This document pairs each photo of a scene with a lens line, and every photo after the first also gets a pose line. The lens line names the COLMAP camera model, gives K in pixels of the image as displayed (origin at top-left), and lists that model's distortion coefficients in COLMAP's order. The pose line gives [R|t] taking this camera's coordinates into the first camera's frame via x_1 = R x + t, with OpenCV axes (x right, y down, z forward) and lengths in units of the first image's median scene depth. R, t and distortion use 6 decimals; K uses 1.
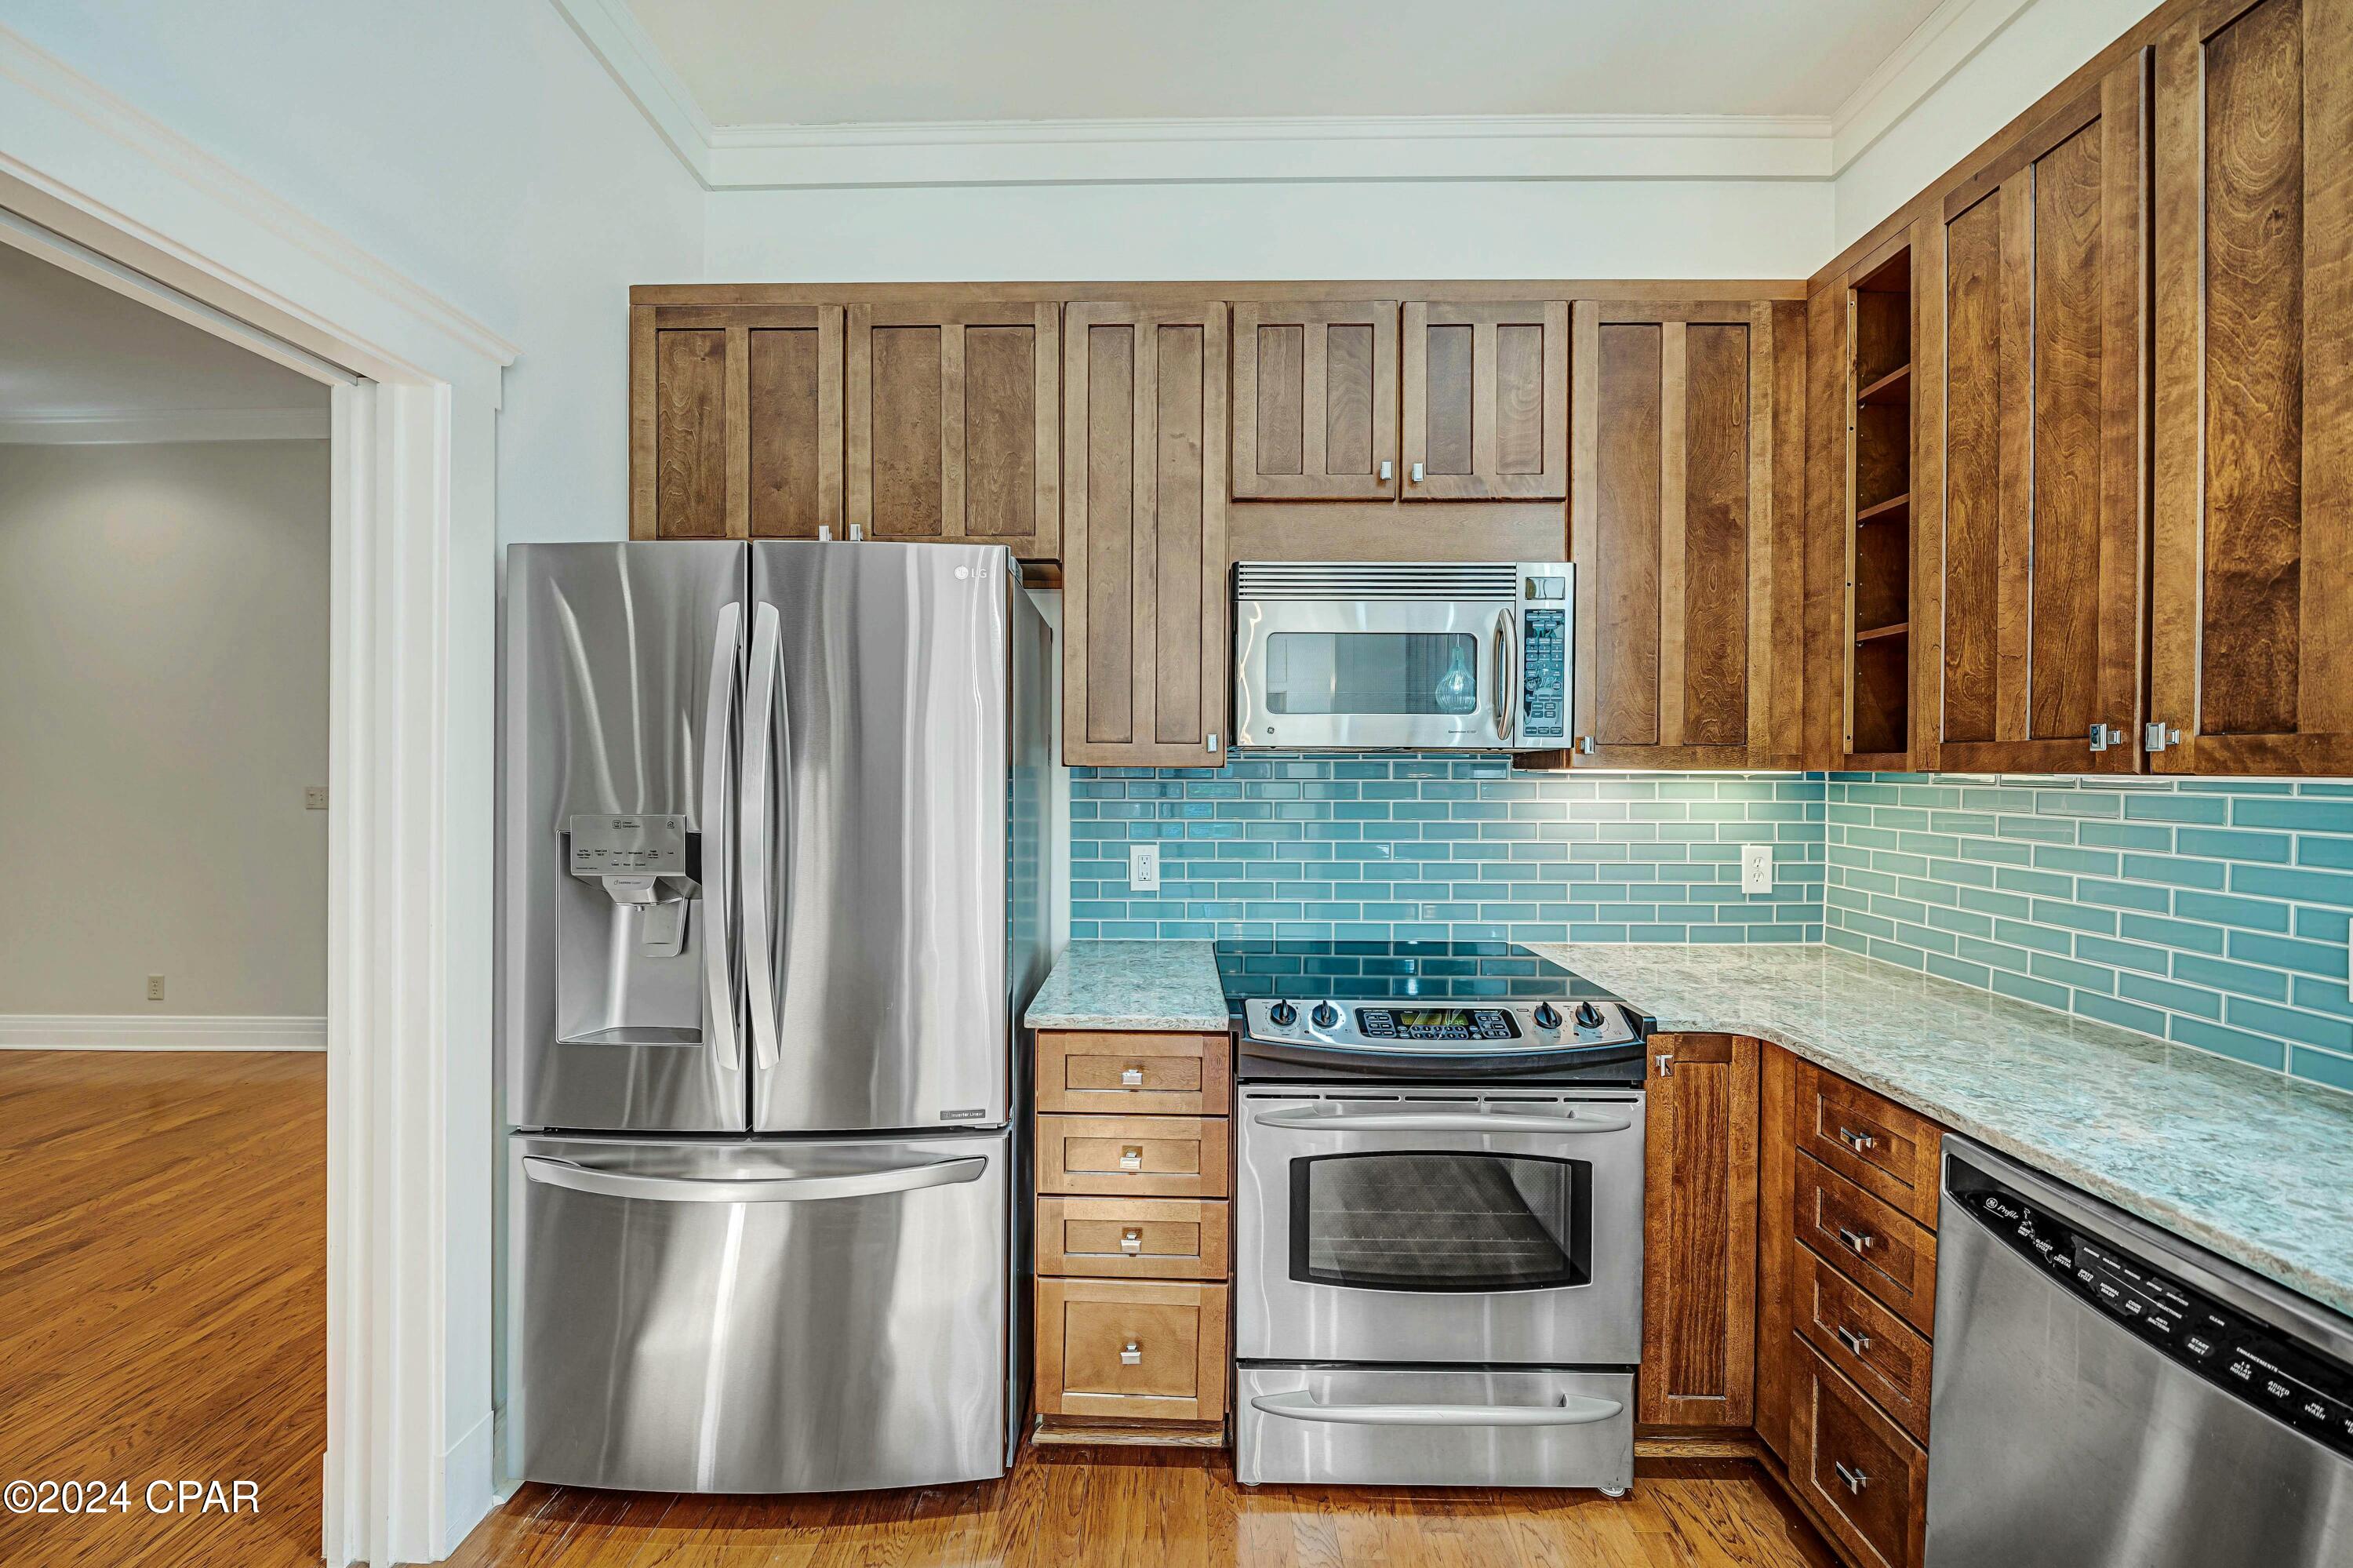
lens RADIAL K [[828.0, 0, 1169.3], [0, 828.0, 769.4], [0, 0, 1]] dist [-0.004488, -0.000072]
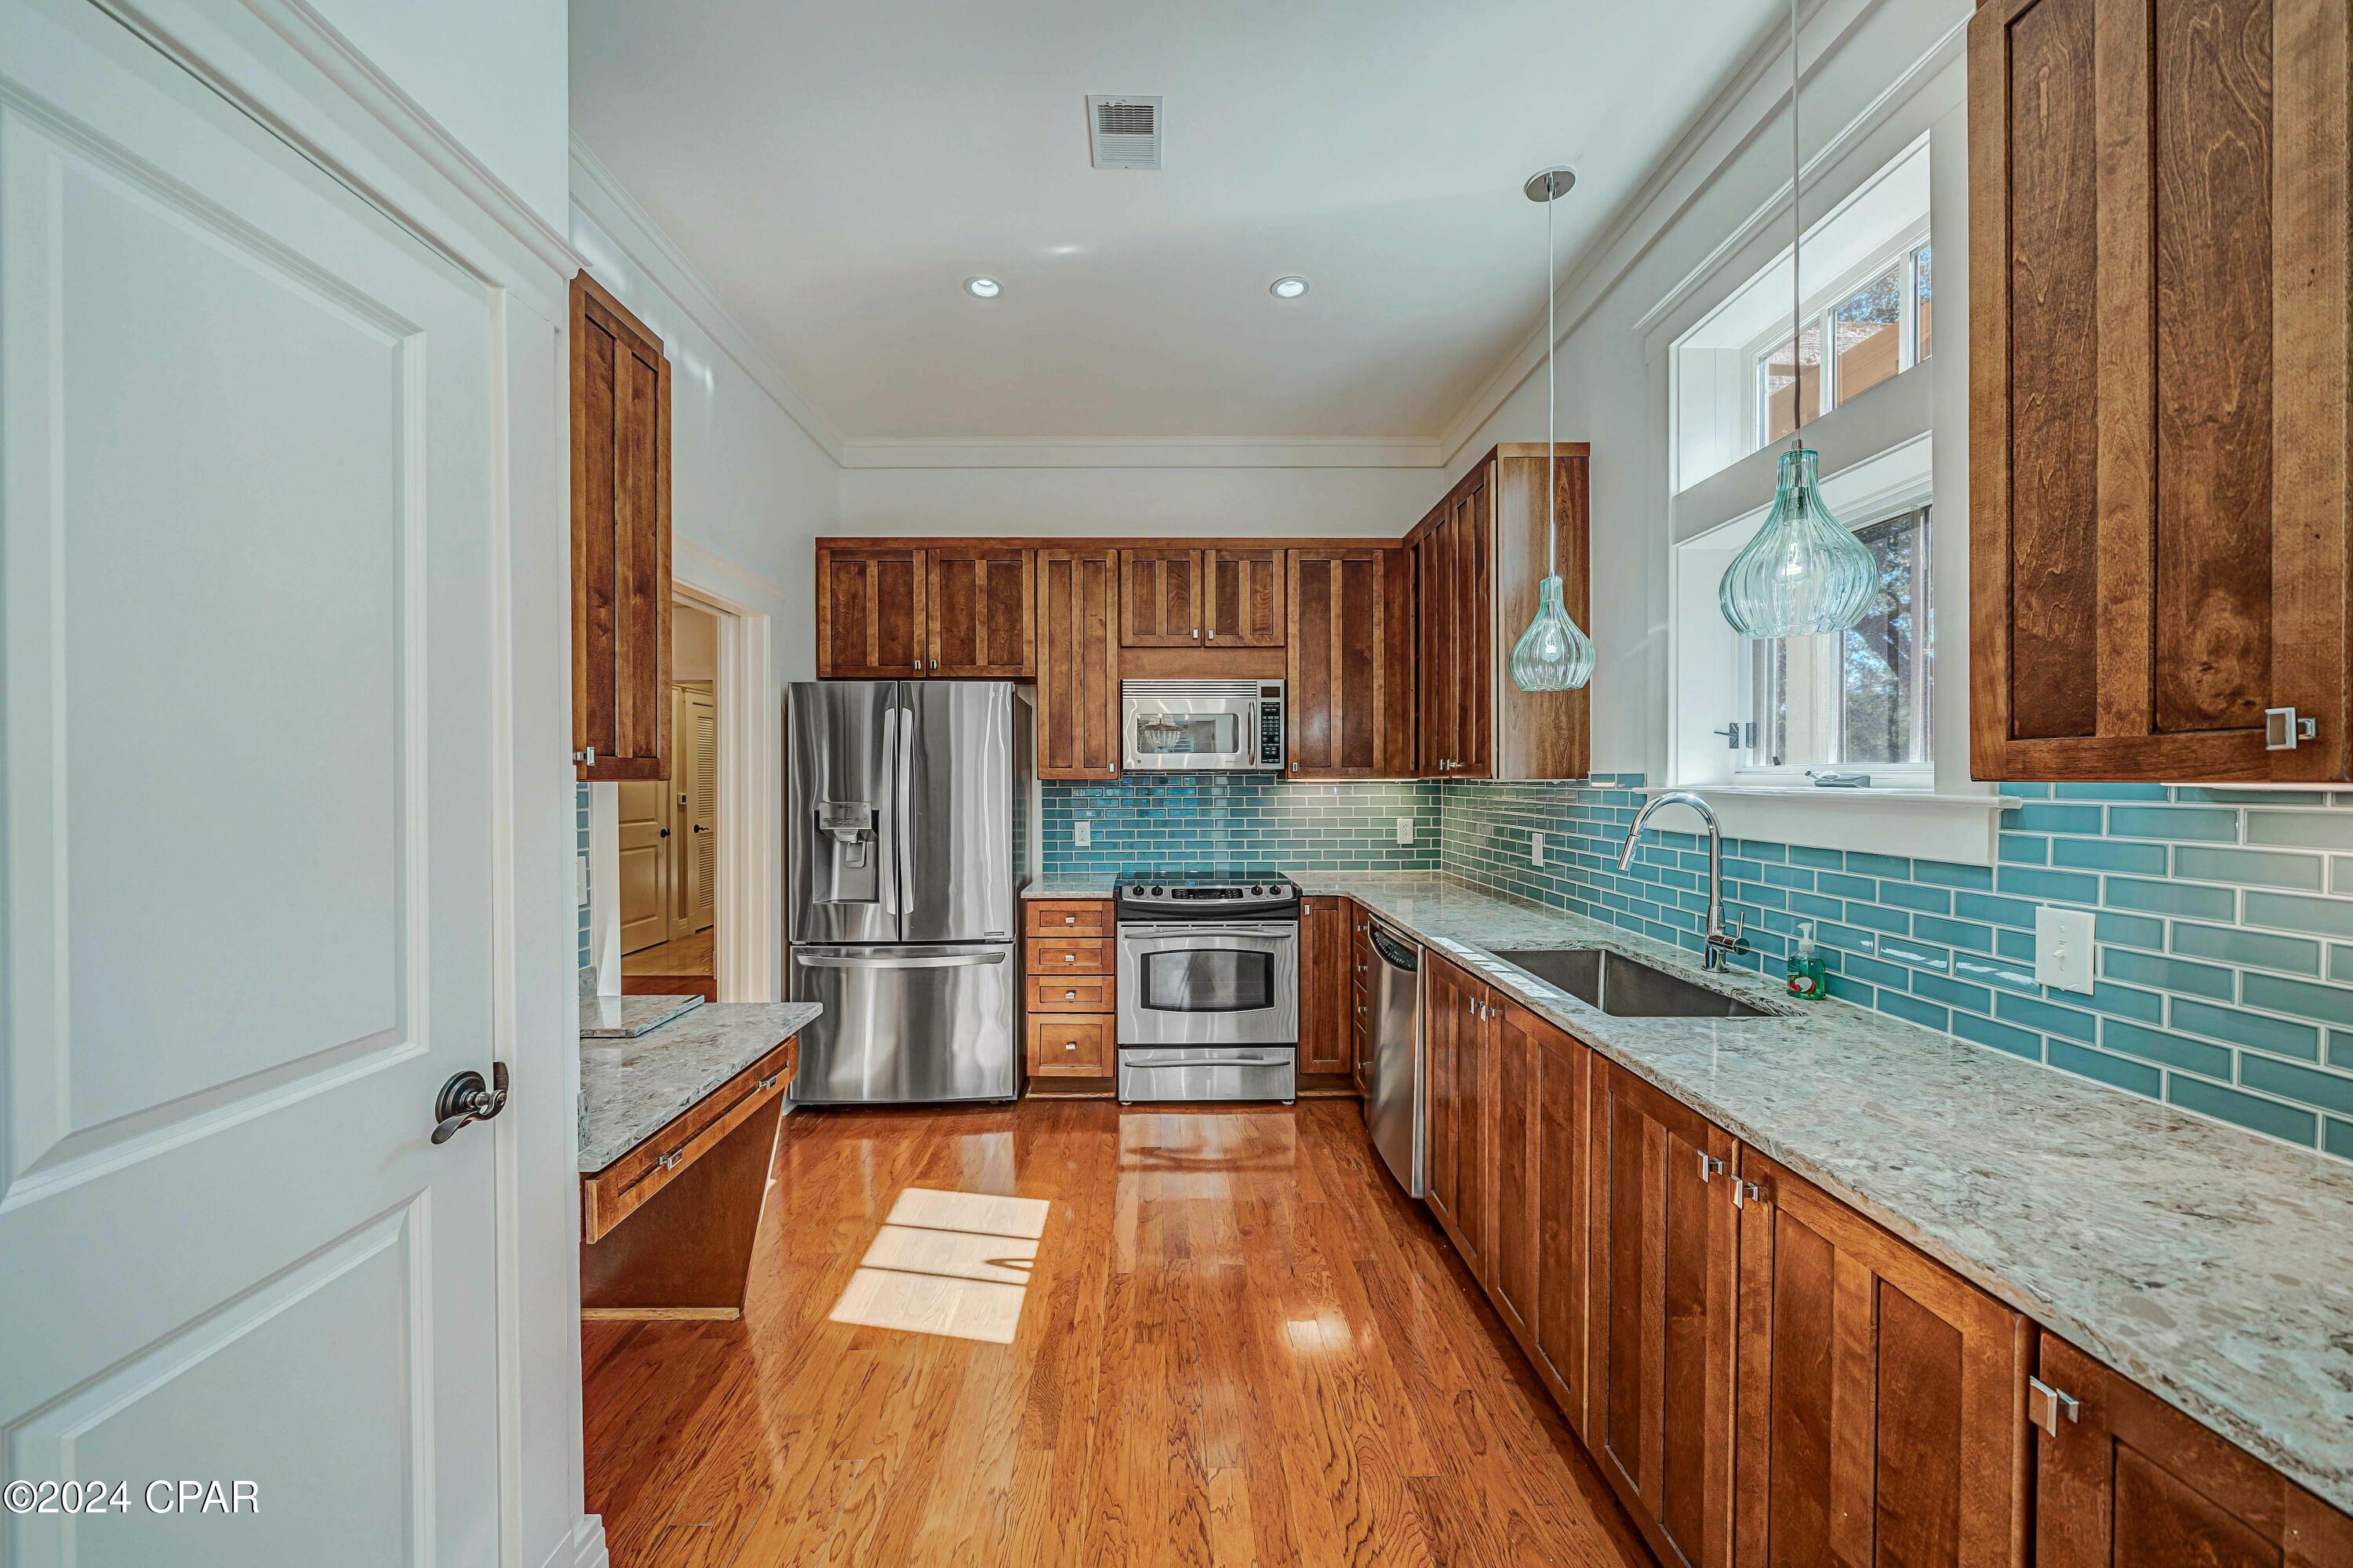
lens RADIAL K [[828.0, 0, 1166.1], [0, 828.0, 778.6], [0, 0, 1]] dist [-0.004488, -0.000072]
pose [[0.999667, -0.008380, 0.024421, 0.135753], [0.008600, 0.999923, -0.008926, 0.014442], [-0.024344, 0.009133, 0.999662, -1.032095]]
